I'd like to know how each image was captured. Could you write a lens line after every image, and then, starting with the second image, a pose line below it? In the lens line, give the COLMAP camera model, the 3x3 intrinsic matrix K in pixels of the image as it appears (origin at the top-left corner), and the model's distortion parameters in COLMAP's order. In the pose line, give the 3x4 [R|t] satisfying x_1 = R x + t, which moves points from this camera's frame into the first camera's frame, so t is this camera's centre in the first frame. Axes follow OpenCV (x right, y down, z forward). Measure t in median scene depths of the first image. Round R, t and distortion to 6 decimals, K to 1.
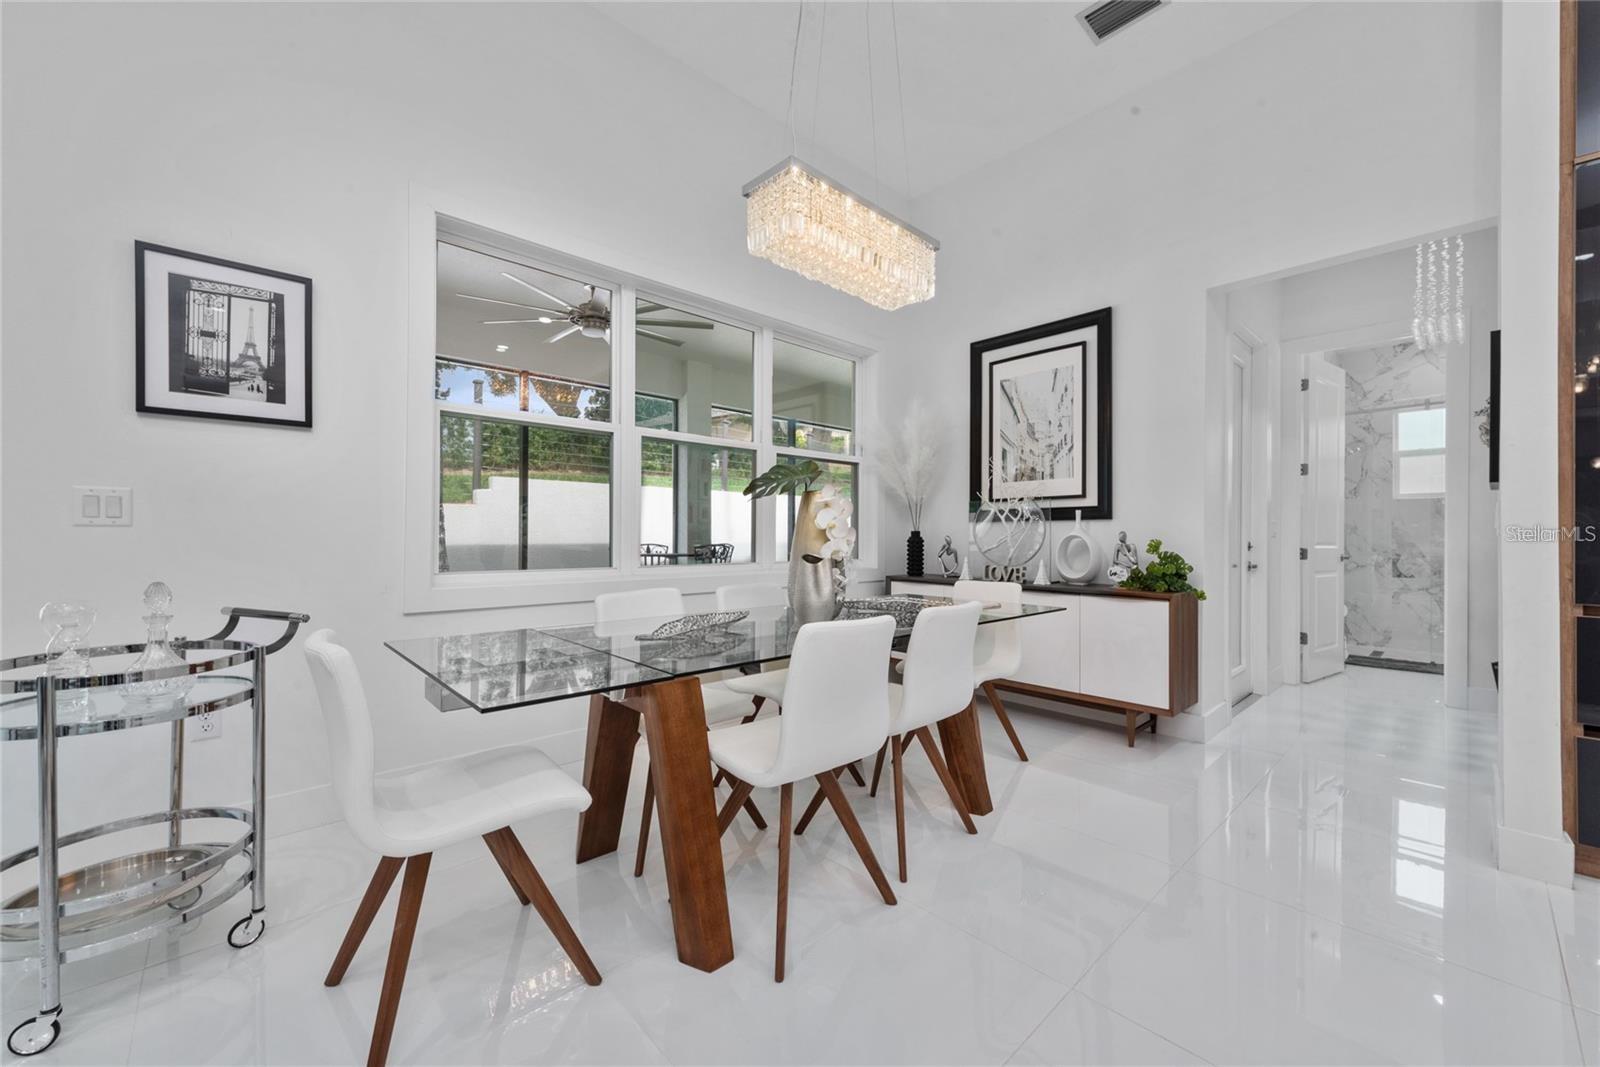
lens RADIAL K [[628.7, 0, 803.3], [0, 628.7, 535.5], [0, 0, 1]] dist [0.006204, -0.000356]
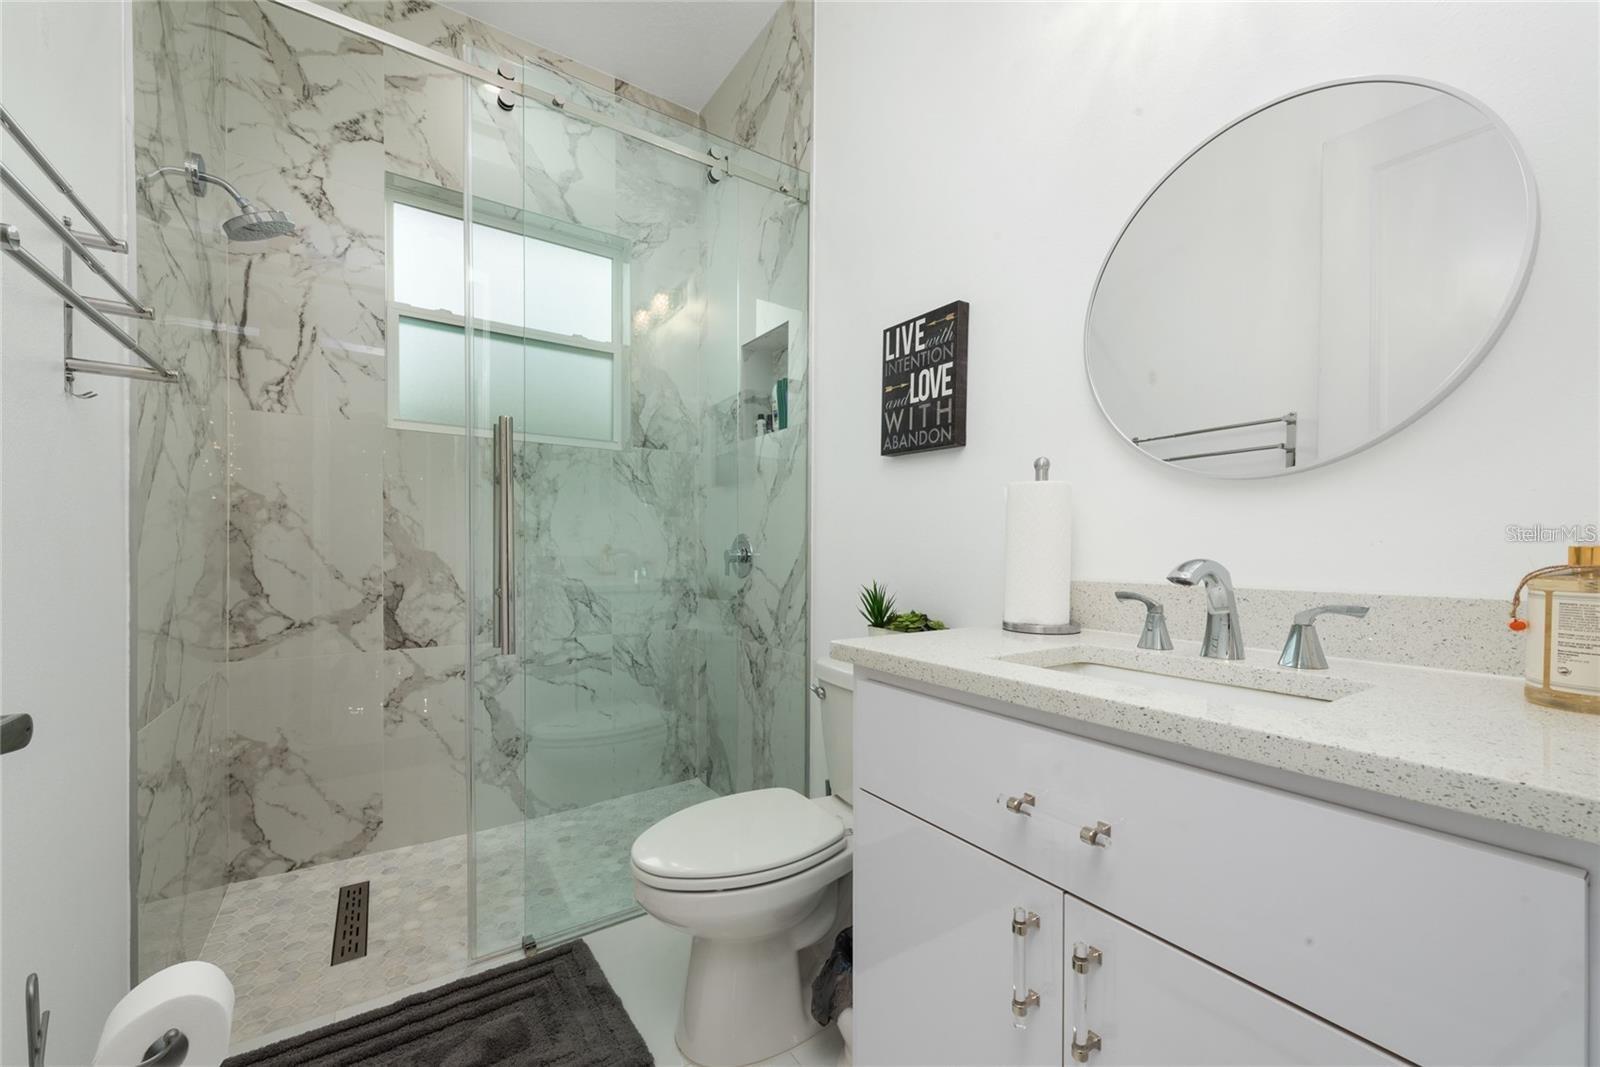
lens RADIAL K [[628.7, 0, 800.3], [0, 628.7, 544.8], [0, 0, 1]] dist [0.006204, -0.000356]
pose [[0.150234, -0.002983, 0.988646, 0.477777], [-0.000058, 0.999995, 0.003026, 0.004643], [-0.988650, -0.000512, 0.150234, 0.553321]]
